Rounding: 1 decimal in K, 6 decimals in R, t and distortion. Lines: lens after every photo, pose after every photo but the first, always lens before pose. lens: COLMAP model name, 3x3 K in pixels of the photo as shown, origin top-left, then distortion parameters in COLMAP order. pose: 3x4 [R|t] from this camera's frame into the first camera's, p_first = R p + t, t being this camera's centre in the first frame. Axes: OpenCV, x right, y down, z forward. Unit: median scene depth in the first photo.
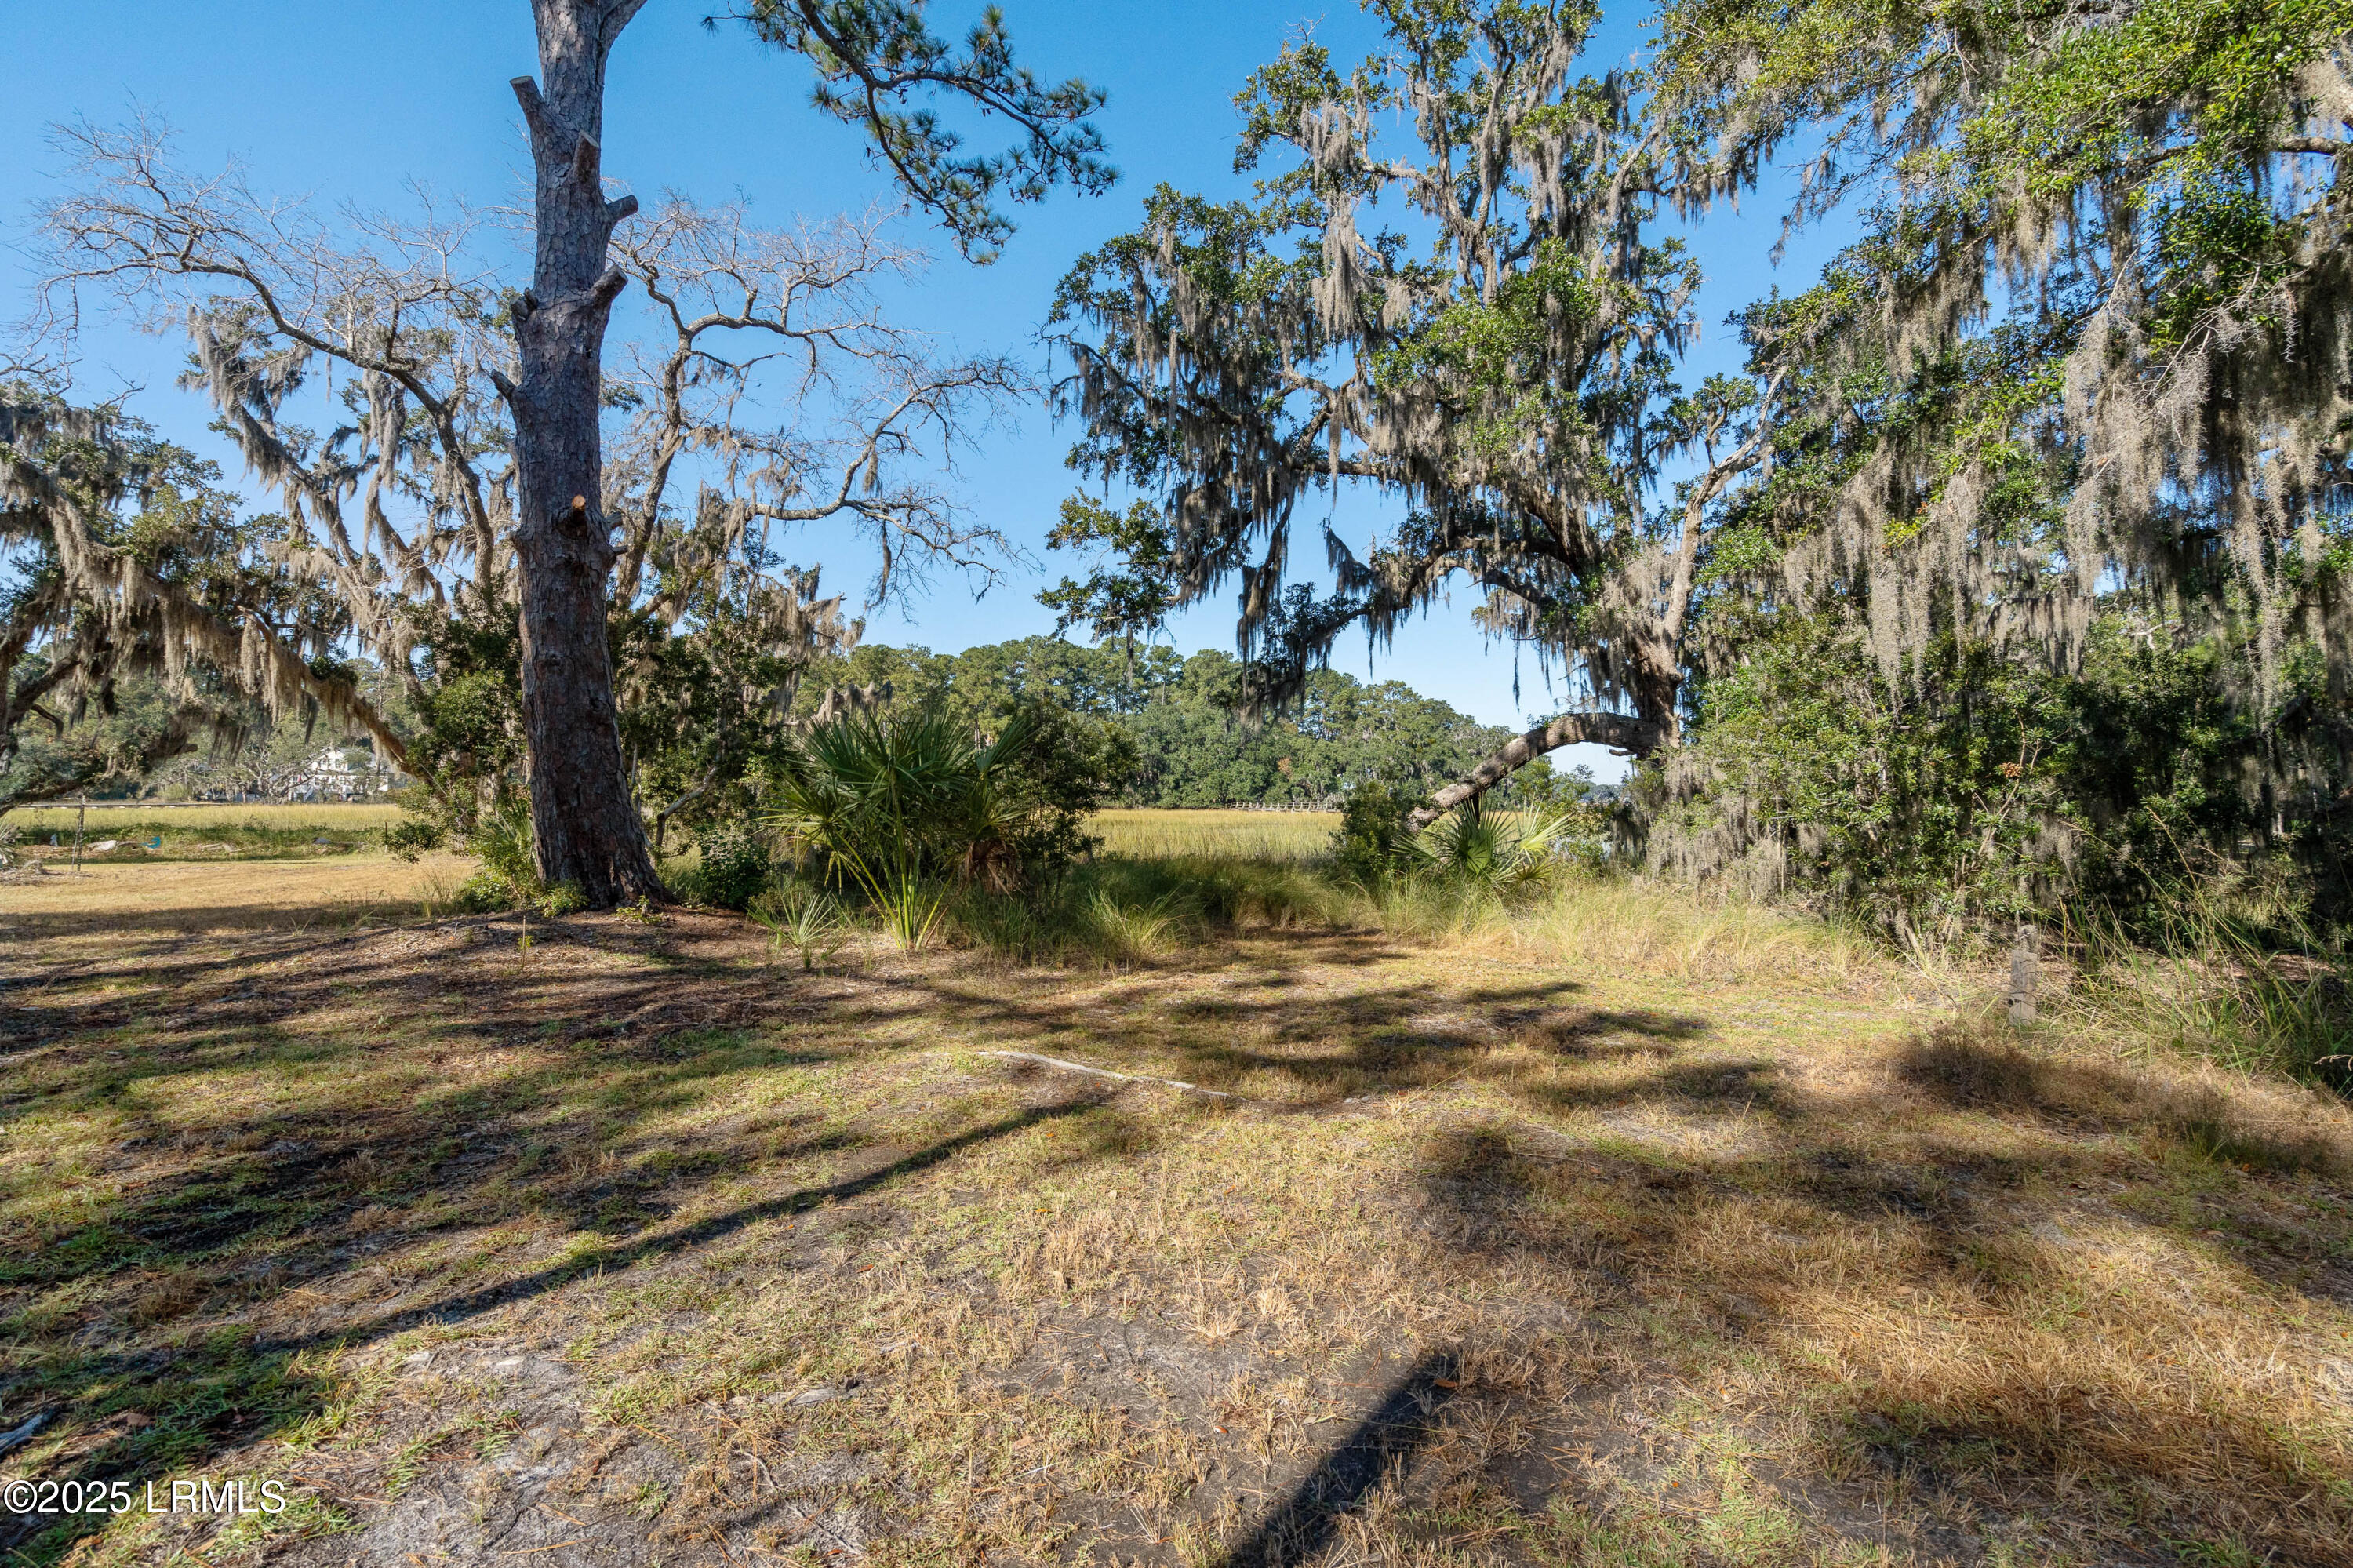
lens RADIAL K [[1053.7, 0, 1179.6], [0, 1053.7, 790.0], [0, 0, 1]] dist [-0.005042, 0.001640]
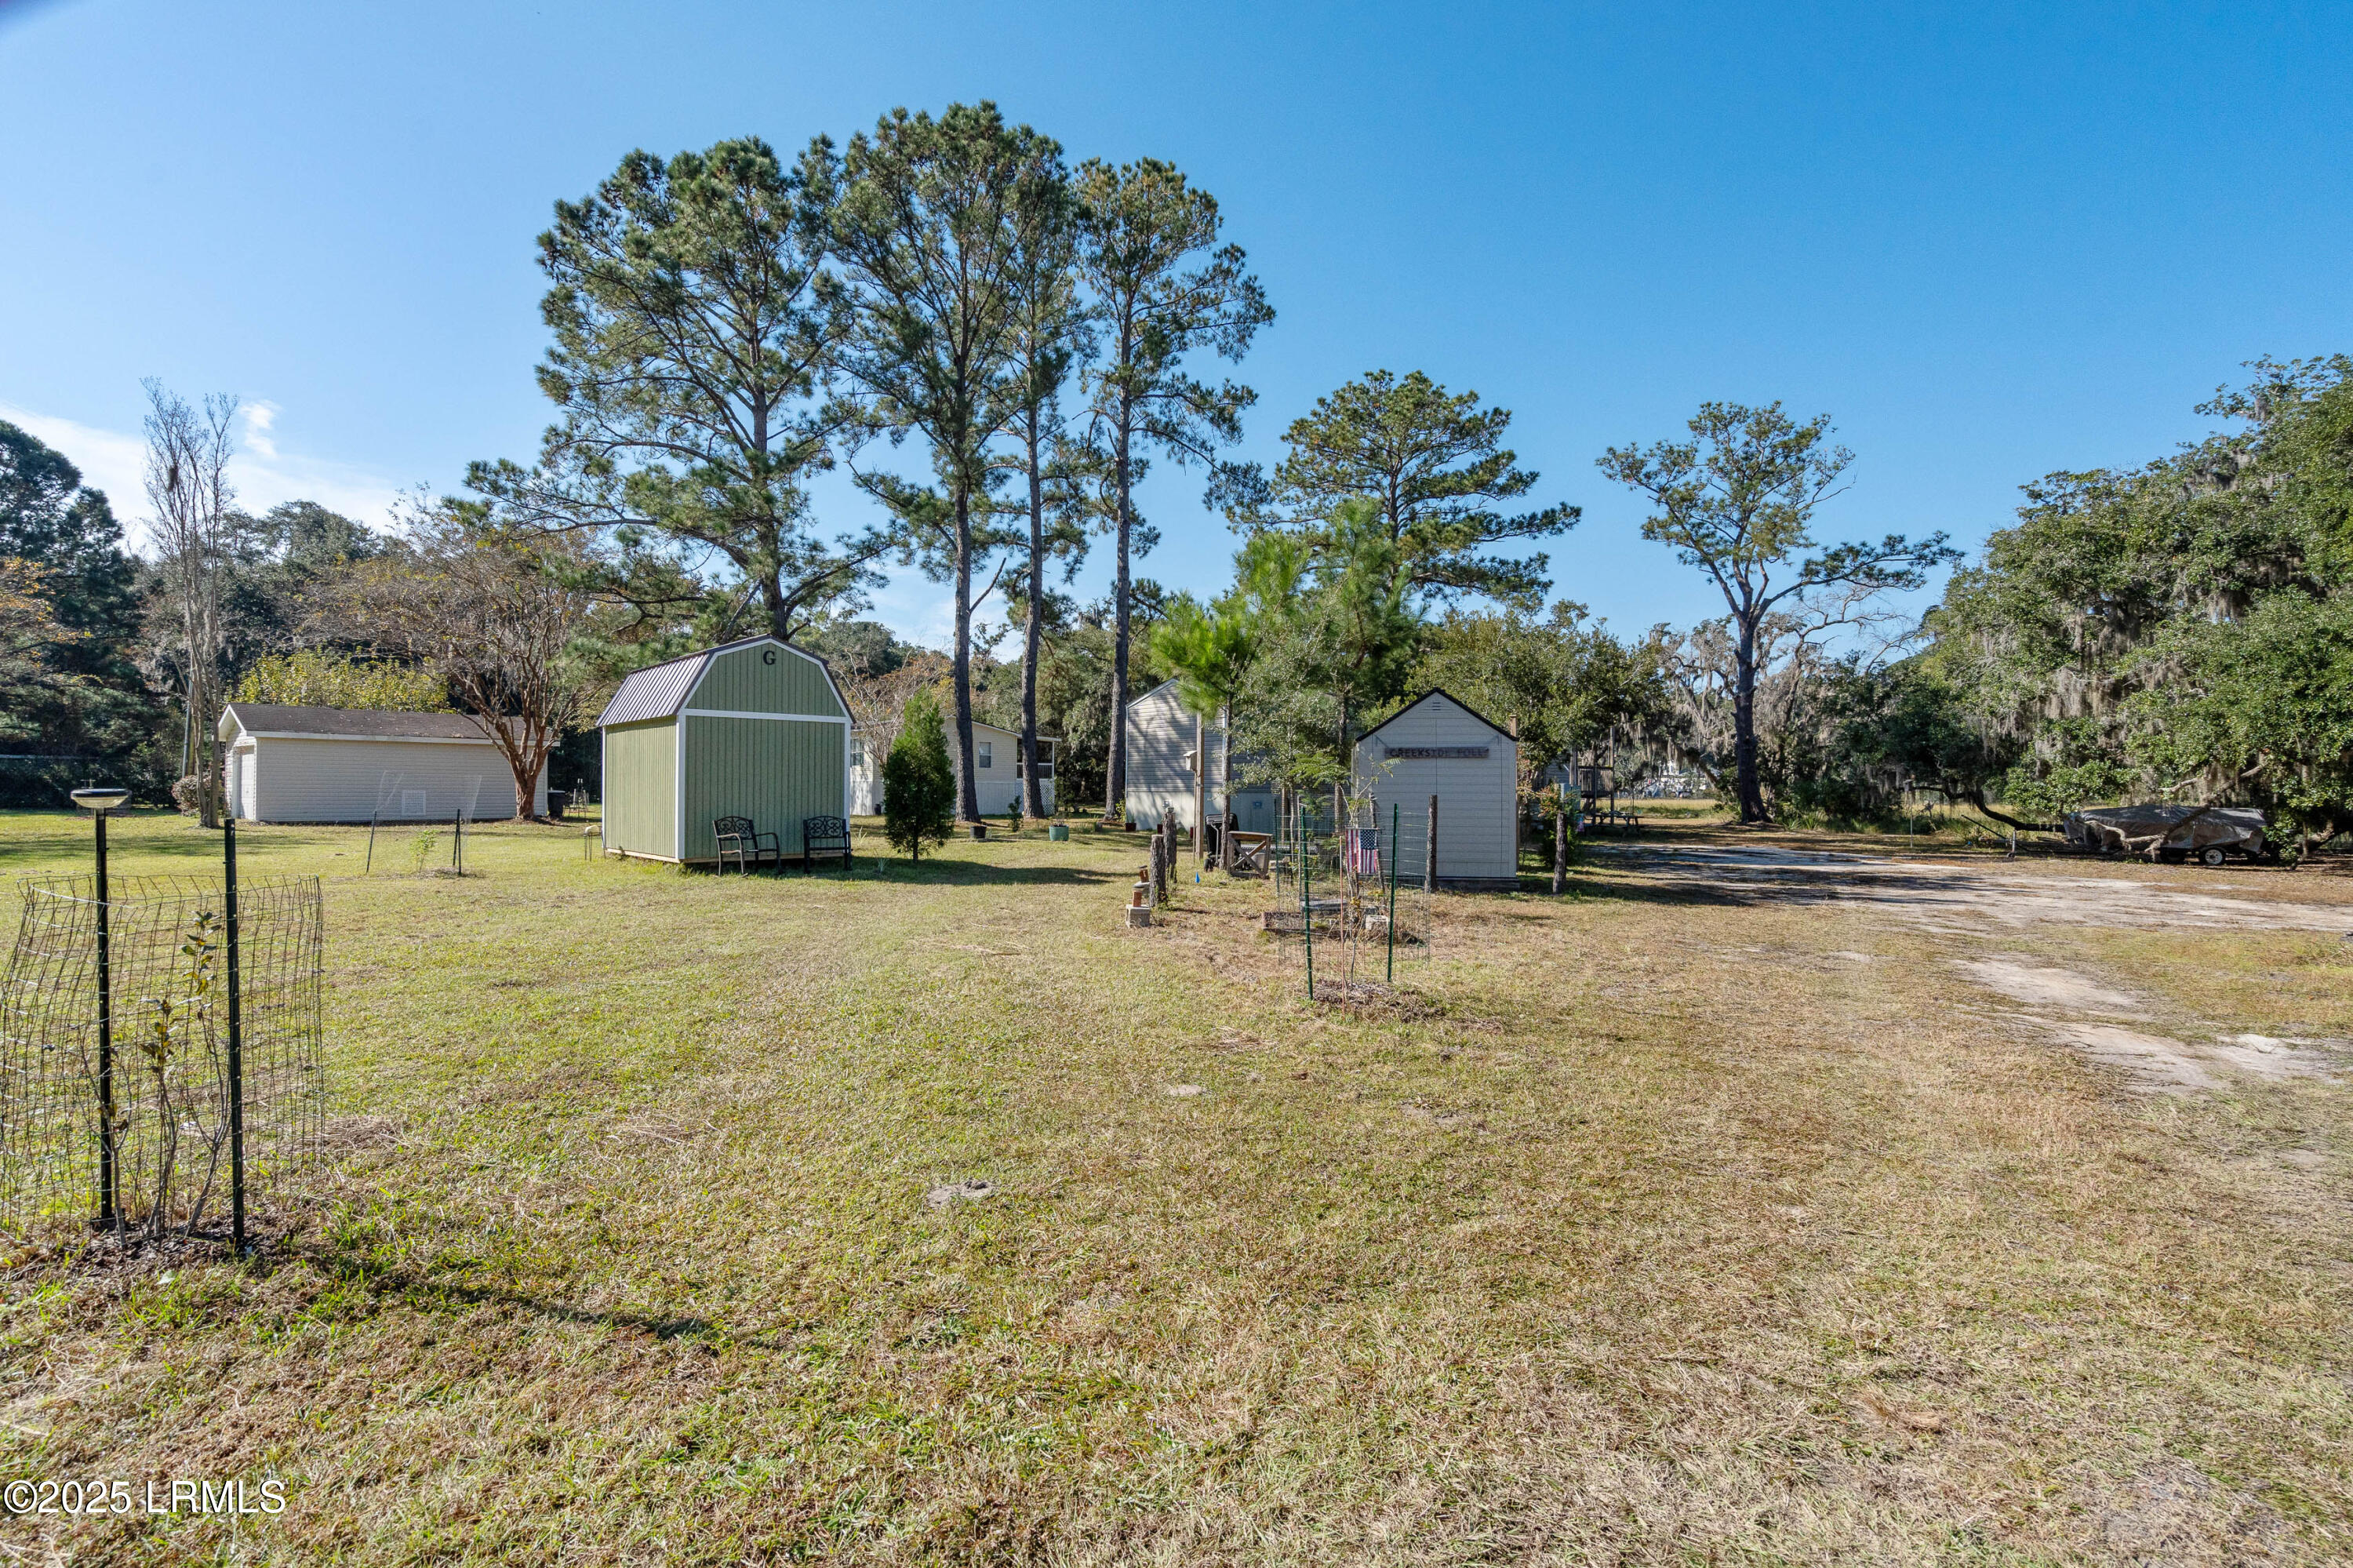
lens RADIAL K [[1053.7, 0, 1184.9], [0, 1053.7, 777.6], [0, 0, 1]] dist [-0.005042, 0.001640]
pose [[0.446260, -0.013808, -0.894797, 1.856271], [0.005935, 0.999905, -0.012470, -0.032238], [0.894884, 0.000254, 0.446300, -2.474138]]
